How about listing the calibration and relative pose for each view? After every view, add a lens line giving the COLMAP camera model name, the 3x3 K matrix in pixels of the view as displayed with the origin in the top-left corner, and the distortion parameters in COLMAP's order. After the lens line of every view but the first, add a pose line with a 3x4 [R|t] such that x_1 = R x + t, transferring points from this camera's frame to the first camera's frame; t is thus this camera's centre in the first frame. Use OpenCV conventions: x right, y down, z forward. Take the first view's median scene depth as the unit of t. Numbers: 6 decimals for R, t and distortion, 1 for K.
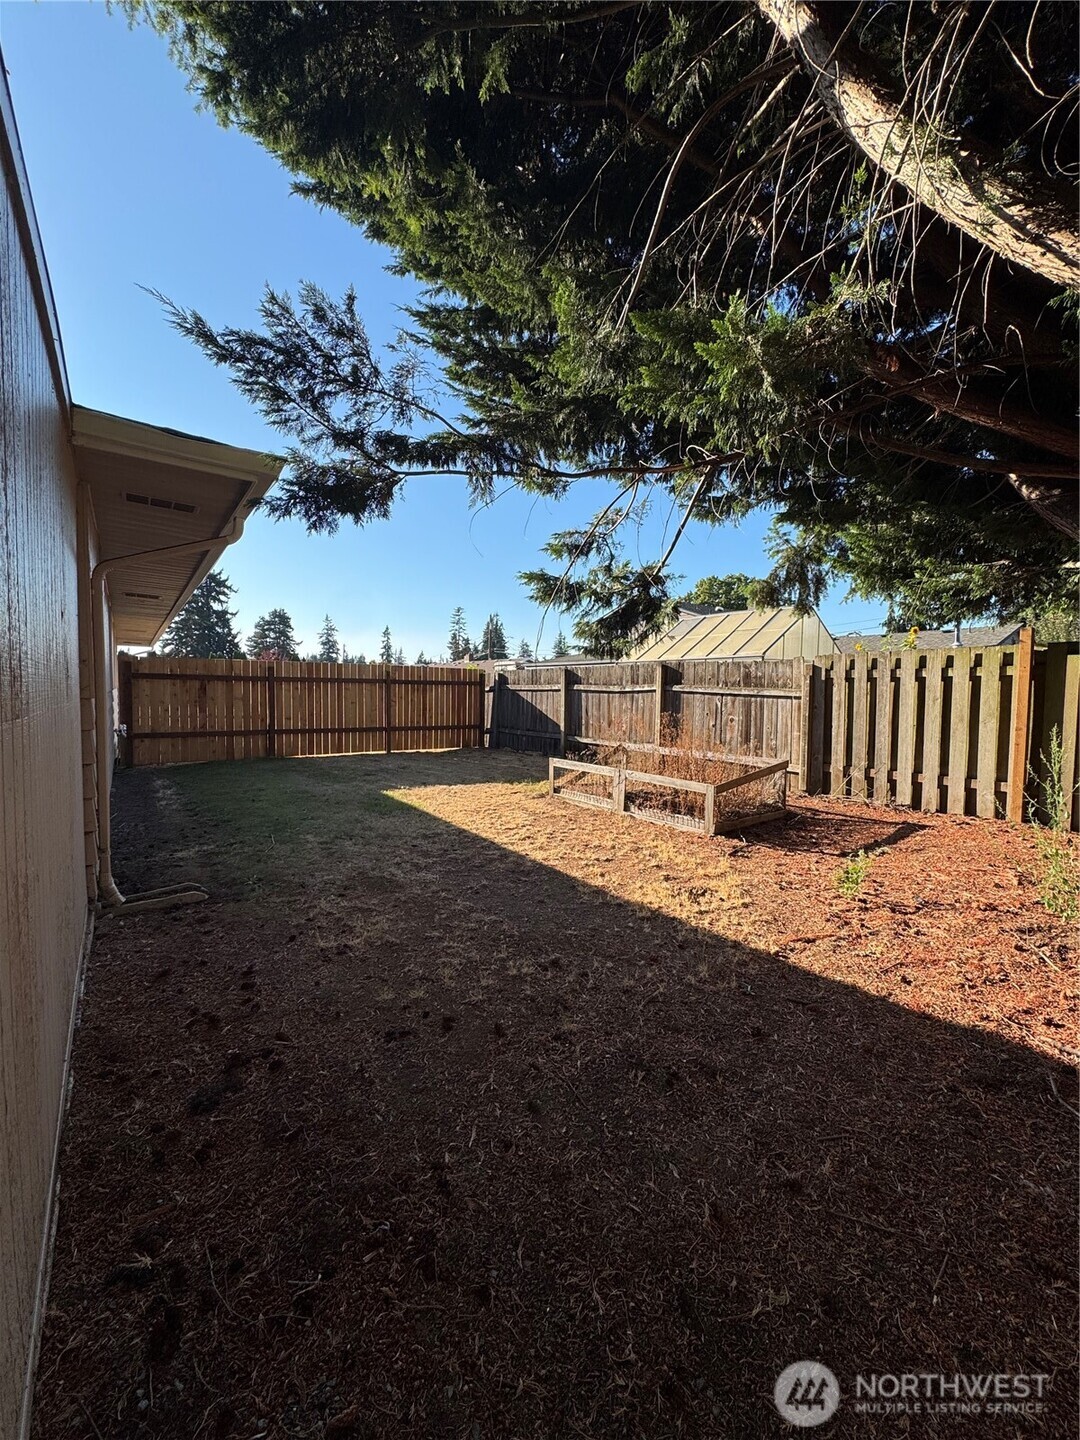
lens RADIAL K [[573.7, 0, 540.9], [0, 573.7, 718.3], [0, 0, 1]] dist [0.000211, -0.000195]
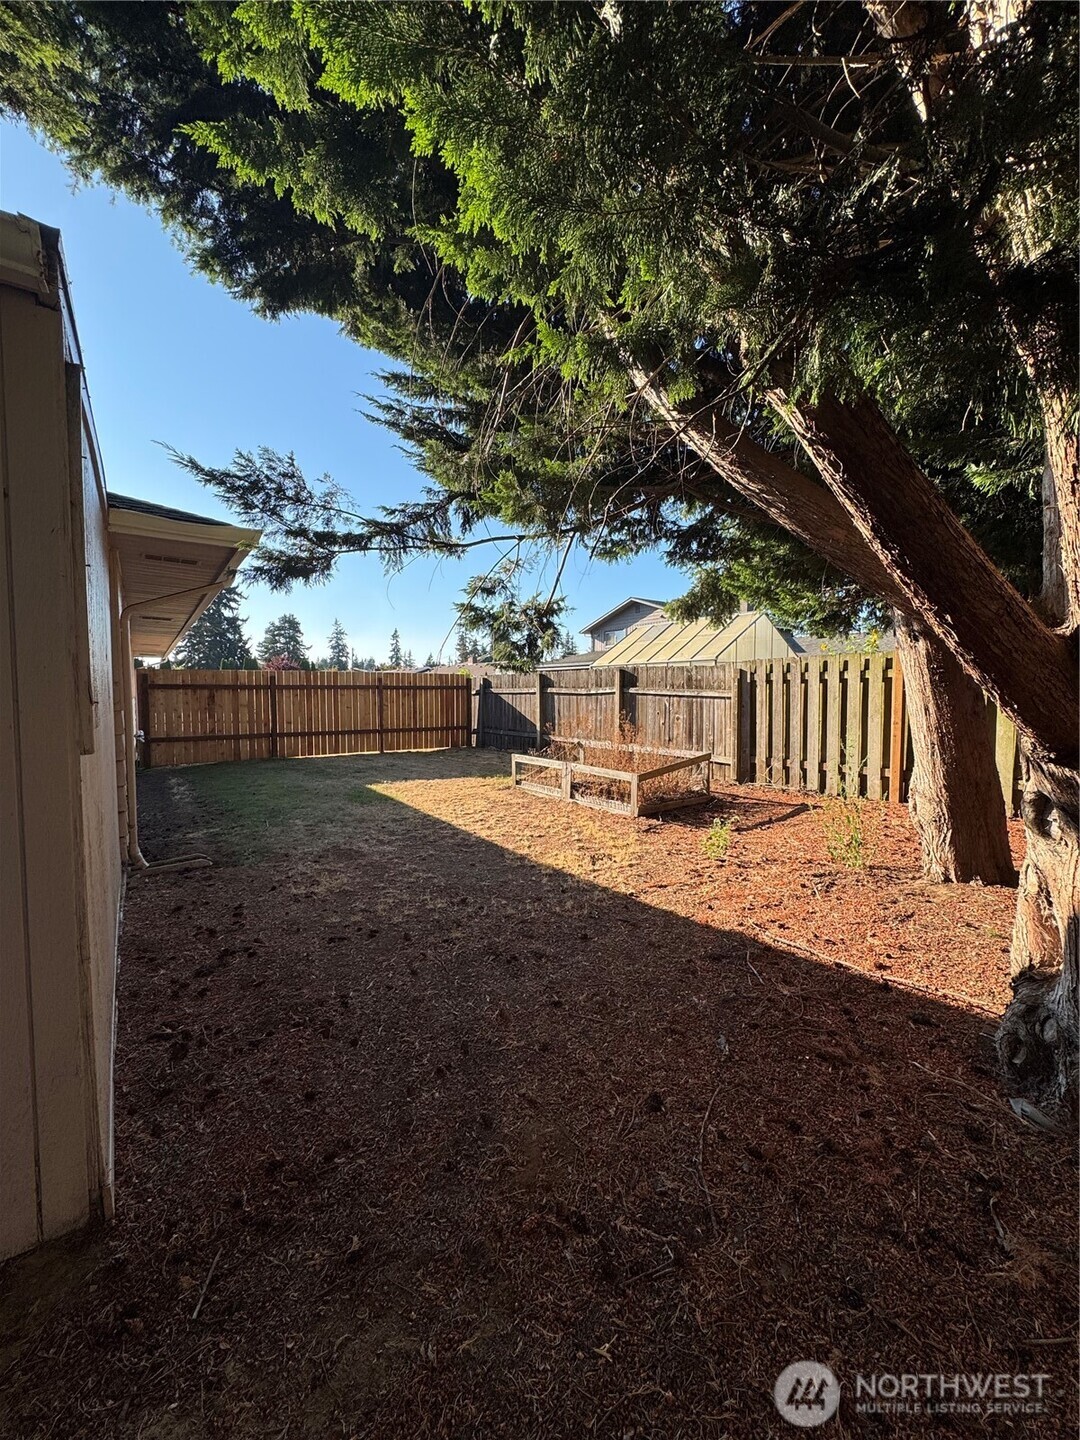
lens RADIAL K [[573.7, 0, 538.5], [0, 573.7, 718.3], [0, 0, 1]] dist [0.000211, -0.000195]
pose [[0.999684, -0.014596, -0.020480, 0.162083], [0.014588, 0.999893, -0.000527, -0.001284], [0.020485, 0.000228, 0.999790, -0.240960]]
